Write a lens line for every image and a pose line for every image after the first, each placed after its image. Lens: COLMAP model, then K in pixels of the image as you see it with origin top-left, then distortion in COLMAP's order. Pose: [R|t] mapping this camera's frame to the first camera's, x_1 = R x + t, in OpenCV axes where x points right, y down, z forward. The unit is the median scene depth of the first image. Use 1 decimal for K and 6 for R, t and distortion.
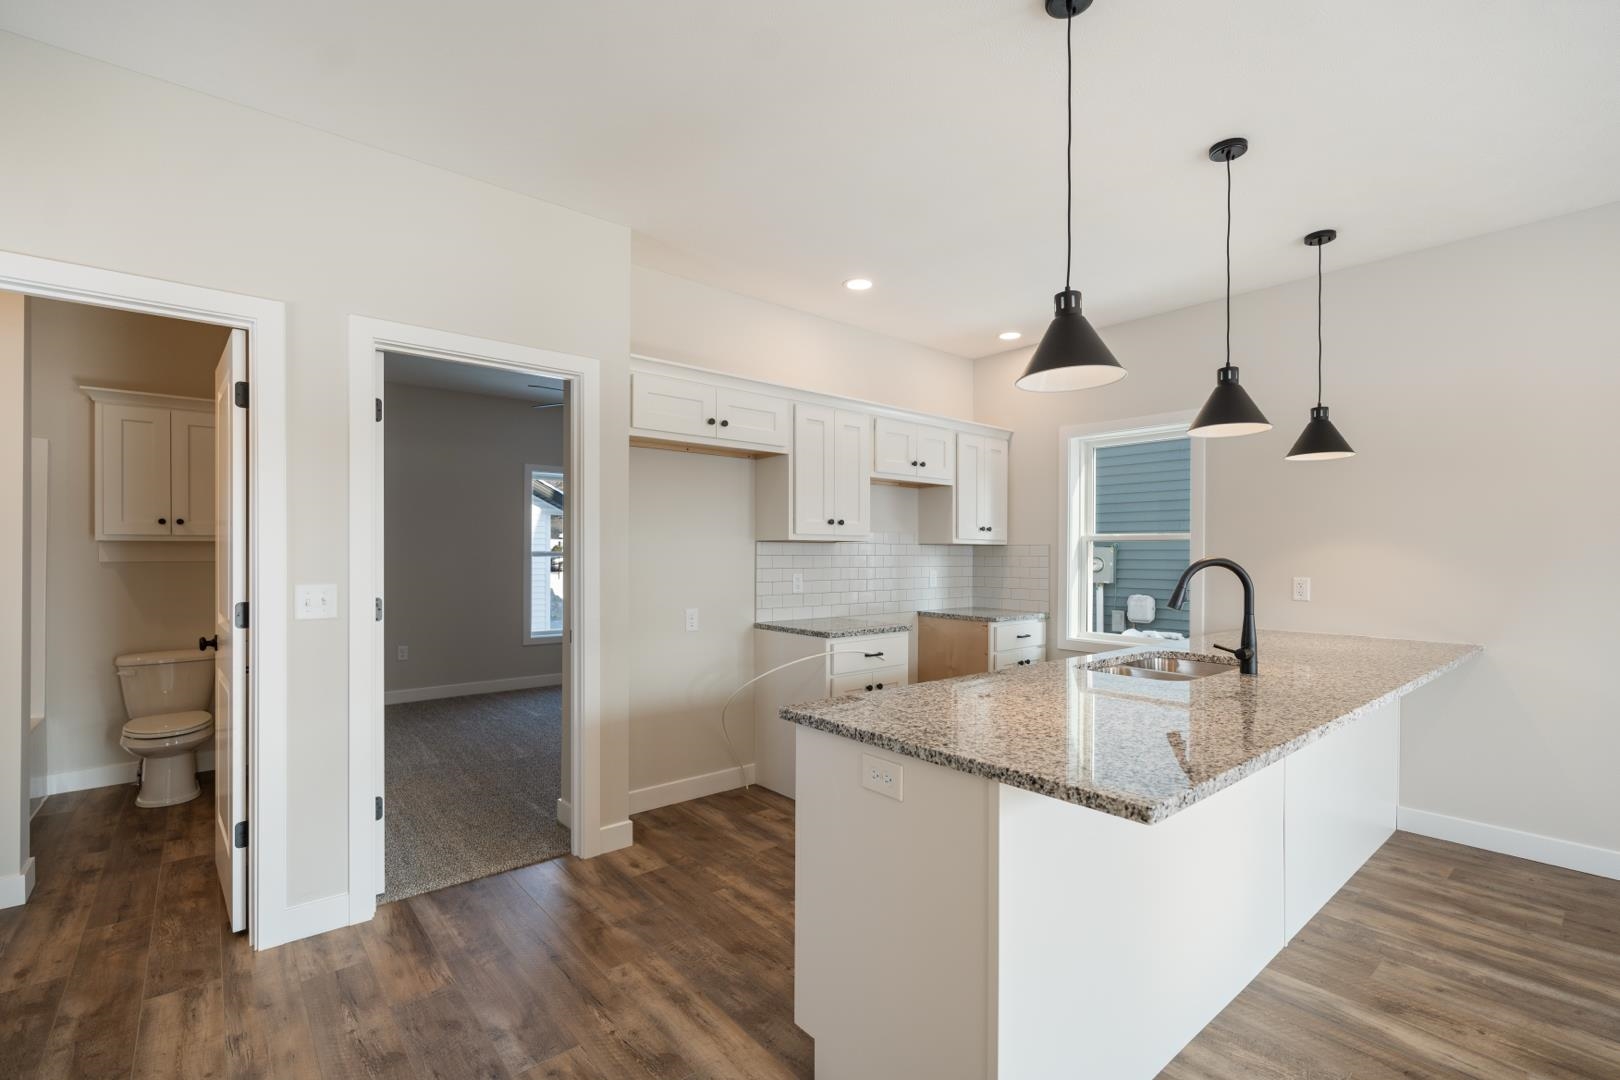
lens RADIAL K [[711.0, 0, 810.4], [0, 711.0, 561.4], [0, 0, 1]] dist [0.000581, 0.000022]
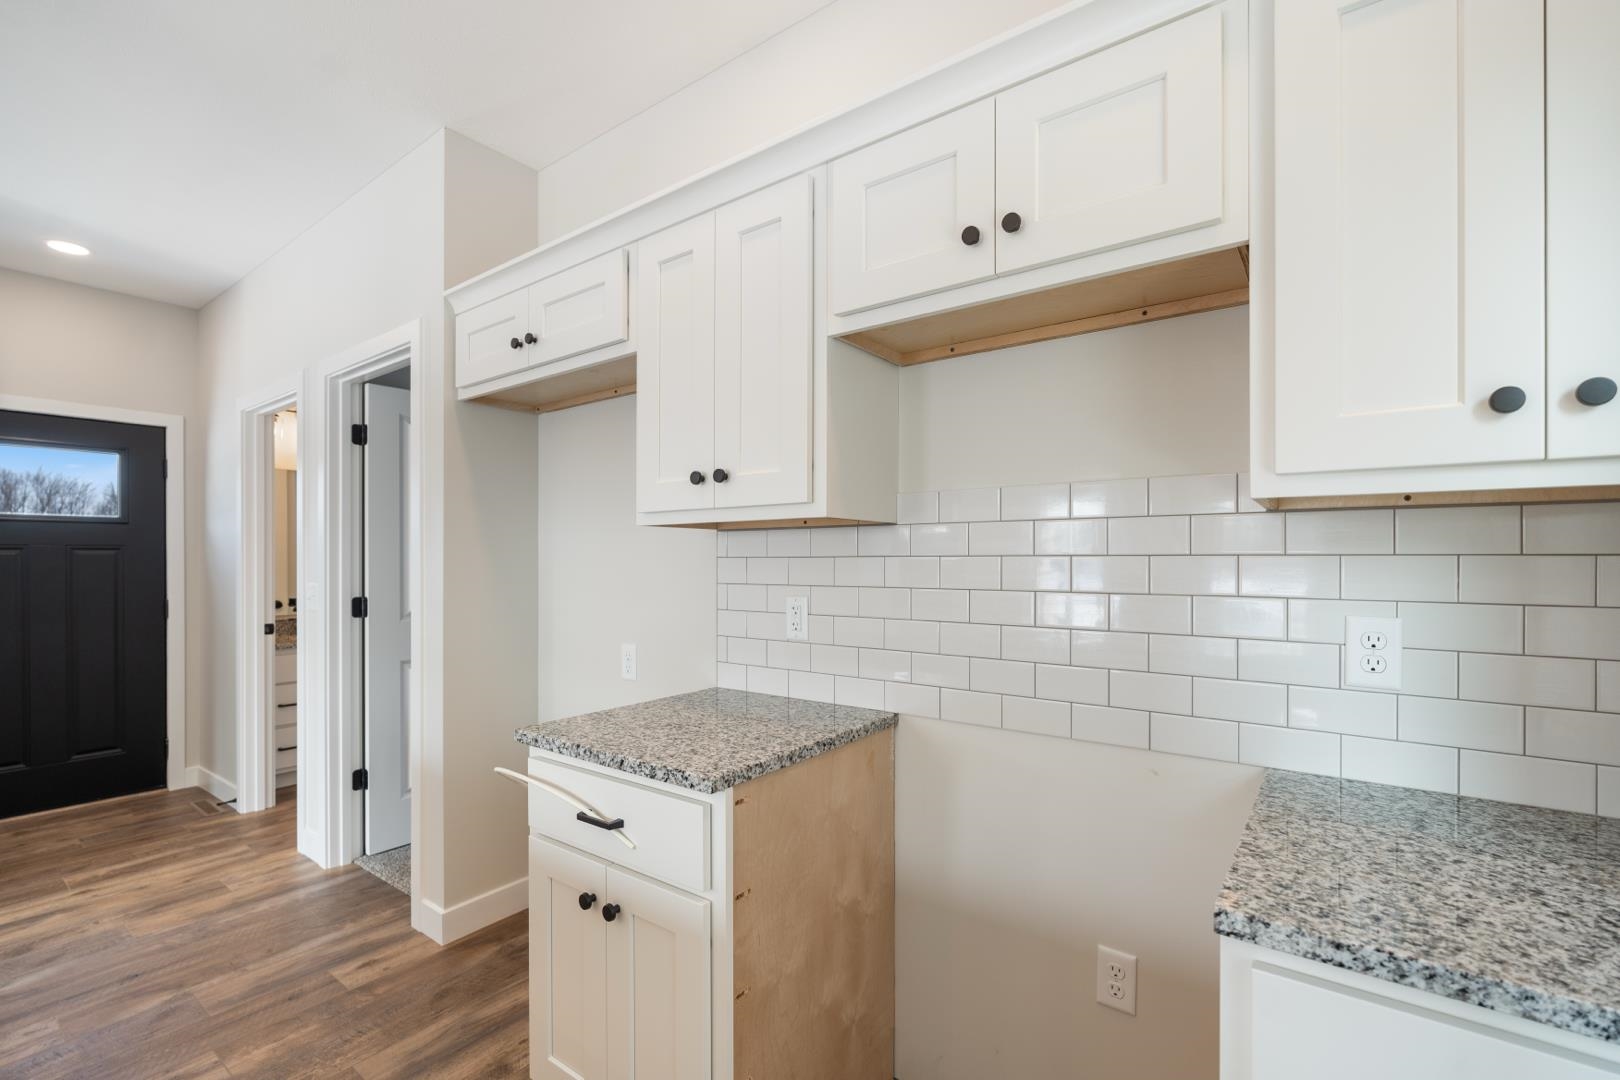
lens RADIAL K [[720.3, 0, 816.9], [0, 720.3, 557.1], [0, 0, 1]] dist [0.000646, 0.000444]
pose [[0.221782, -0.005086, -0.975083, 0.580640], [-0.004638, 0.999970, -0.006270, -0.007396], [0.975085, 0.005913, 0.221752, 1.217887]]
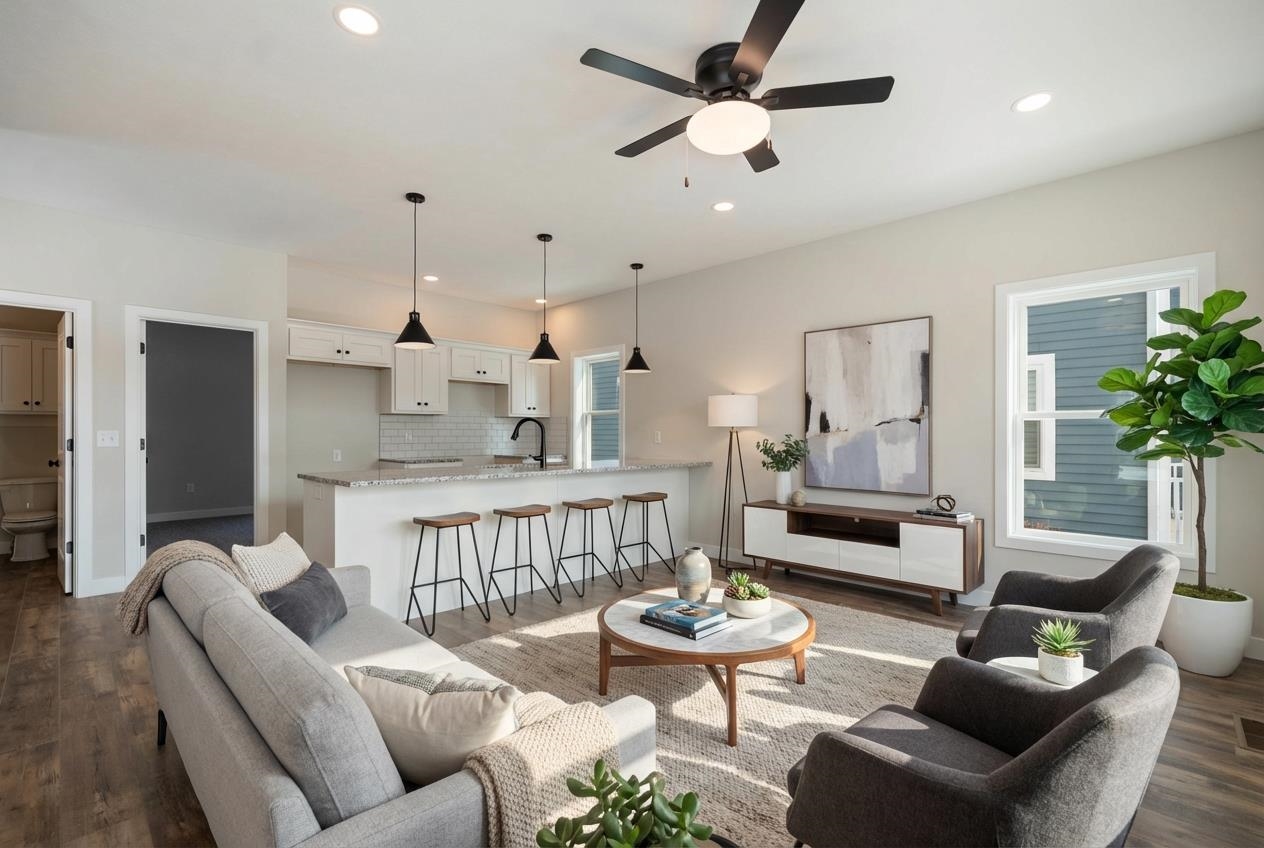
lens RADIAL K [[562.0, 0, 637.4], [0, 562.0, 437.4], [0, 0, 1]] dist [0.000646, 0.000444]
pose [[0.995482, -0.005143, 0.094810, 0.578535], [0.005764, 0.999964, -0.006272, 0.056975], [-0.094774, 0.006790, 0.995476, -0.662589]]
